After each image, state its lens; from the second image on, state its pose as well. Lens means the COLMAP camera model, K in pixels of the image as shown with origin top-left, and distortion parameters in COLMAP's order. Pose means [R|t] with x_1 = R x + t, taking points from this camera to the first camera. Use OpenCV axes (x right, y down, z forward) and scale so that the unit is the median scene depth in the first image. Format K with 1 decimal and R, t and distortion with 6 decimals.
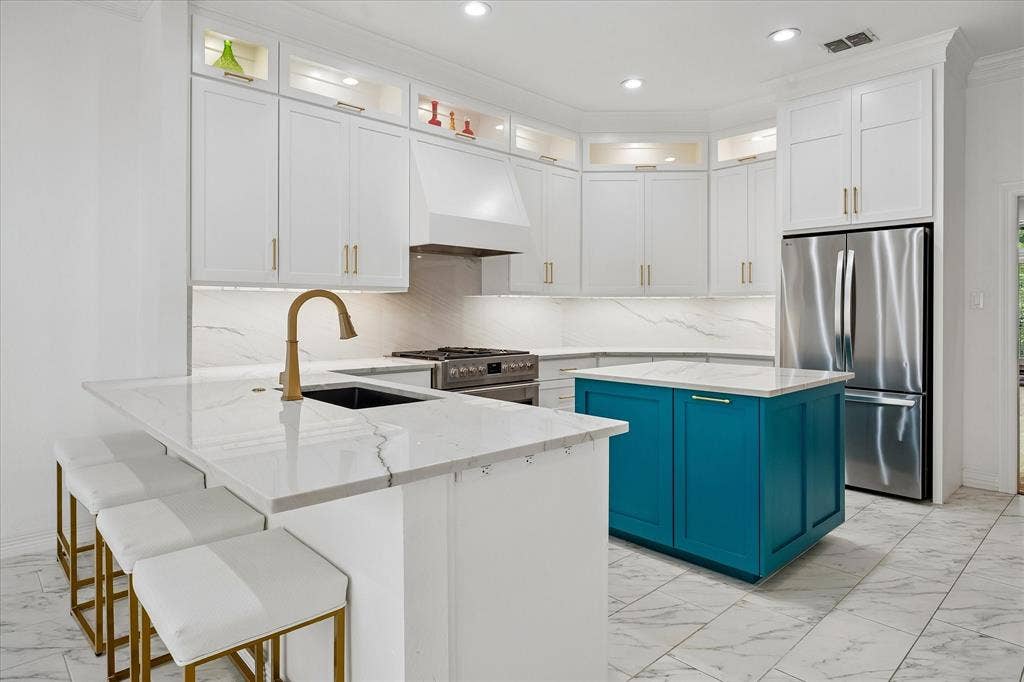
lens RADIAL K [[584.1, 0, 512.6], [0, 584.1, 313.4], [0, 0, 1]] dist [-0.002094, 0.000215]
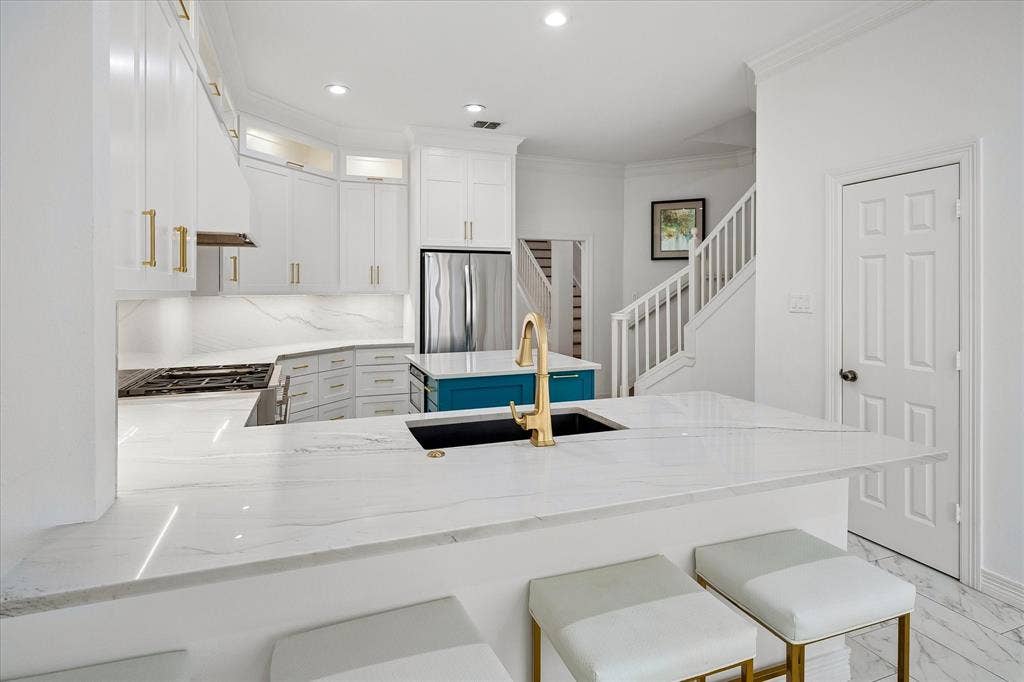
lens RADIAL K [[543.7, 0, 511.8], [0, 543.7, 292.0], [0, 0, 1]] dist [-0.001302, -0.000041]
pose [[0.382626, -0.003188, 0.923898, -0.601901], [0.004957, 0.999987, 0.001398, -0.041186], [-0.923890, 0.004045, 0.382637, 0.377646]]
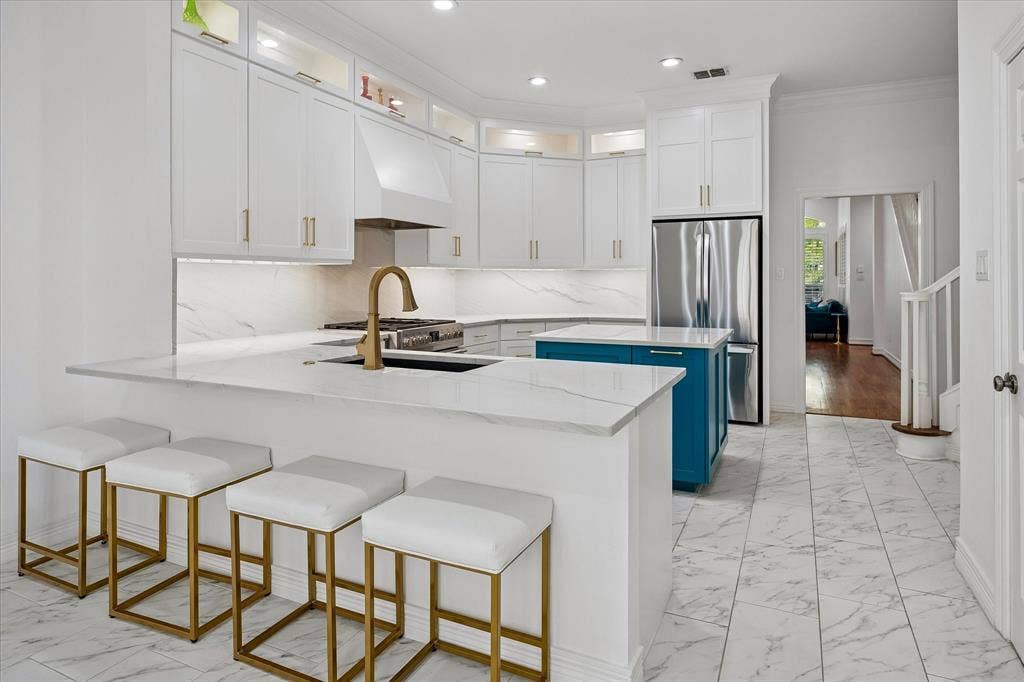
lens RADIAL K [[594.8, 0, 511.7], [0, 594.8, 279.5], [0, 0, 1]] dist [-0.001953, -0.001032]
pose [[0.931204, -0.001792, 0.364494, -0.282088], [0.002907, 0.999993, -0.002509, -0.006580], [-0.364487, 0.003396, 0.931202, -0.056712]]
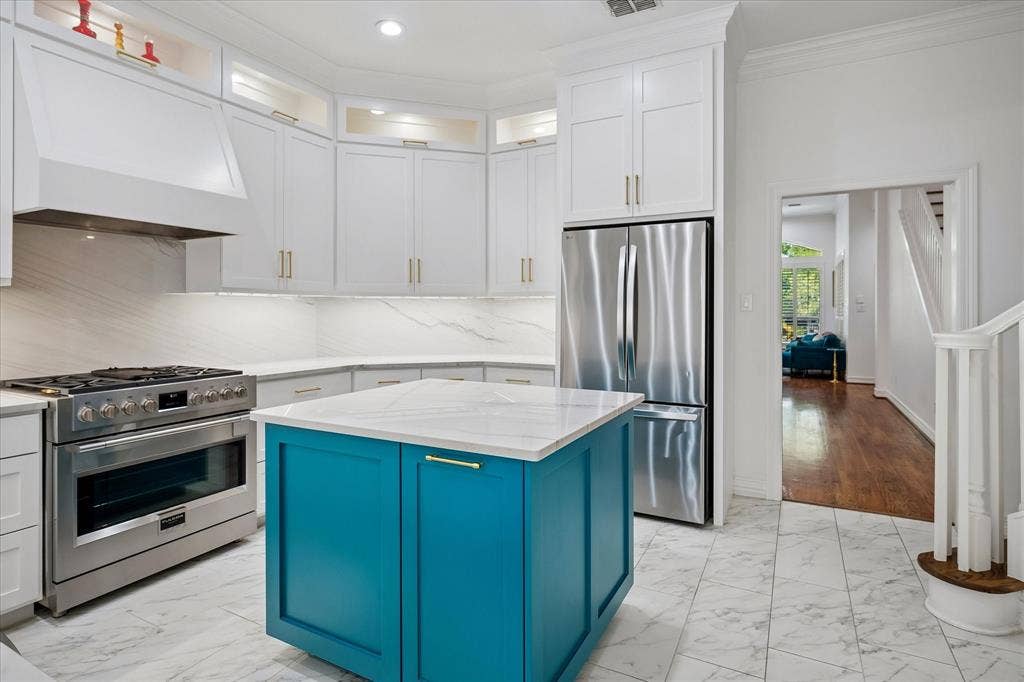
lens RADIAL K [[536.4, 0, 506.2], [0, 536.4, 311.7], [0, 0, 1]] dist [-0.002397, 0.000438]
pose [[0.948844, -0.001000, 0.315744, 0.133529], [0.001038, 0.999999, 0.000049, -0.007751], [-0.315744, 0.000281, 0.948844, 0.275953]]
